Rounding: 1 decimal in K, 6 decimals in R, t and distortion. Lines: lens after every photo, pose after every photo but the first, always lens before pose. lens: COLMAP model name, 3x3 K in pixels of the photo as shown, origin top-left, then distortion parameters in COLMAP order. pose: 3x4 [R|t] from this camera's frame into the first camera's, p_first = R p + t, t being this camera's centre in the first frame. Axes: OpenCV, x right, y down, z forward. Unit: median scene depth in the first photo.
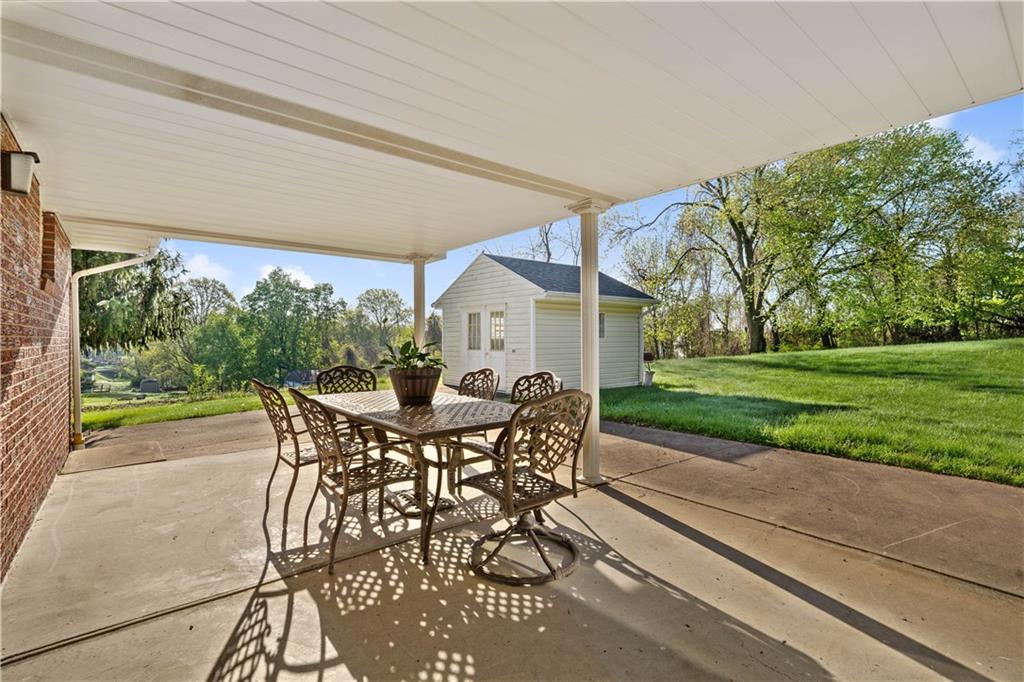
lens RADIAL K [[469.1, 0, 512.6], [0, 469.1, 337.5], [0, 0, 1]] dist [-0.000598, 0.000137]
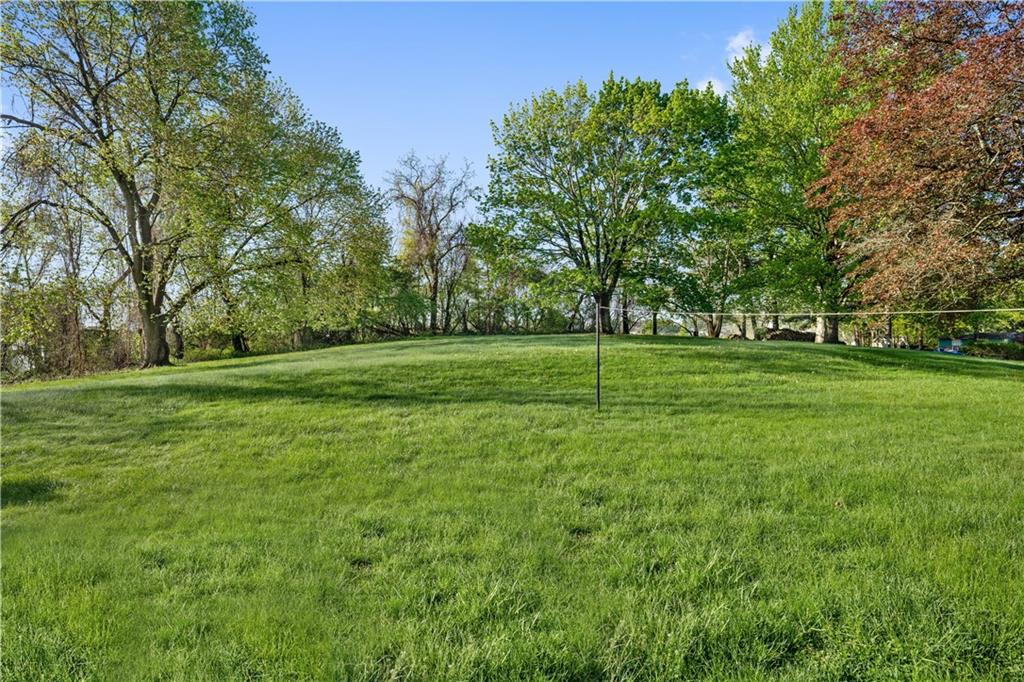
lens RADIAL K [[485.5, 0, 513.0], [0, 485.5, 334.9], [0, 0, 1]] dist [-0.000452, 0.000899]
pose [[0.429762, 0.004904, 0.902929, 0.065960], [-0.000741, 0.999987, -0.005078, -0.008847], [-0.902942, 0.001513, 0.429760, 0.151469]]
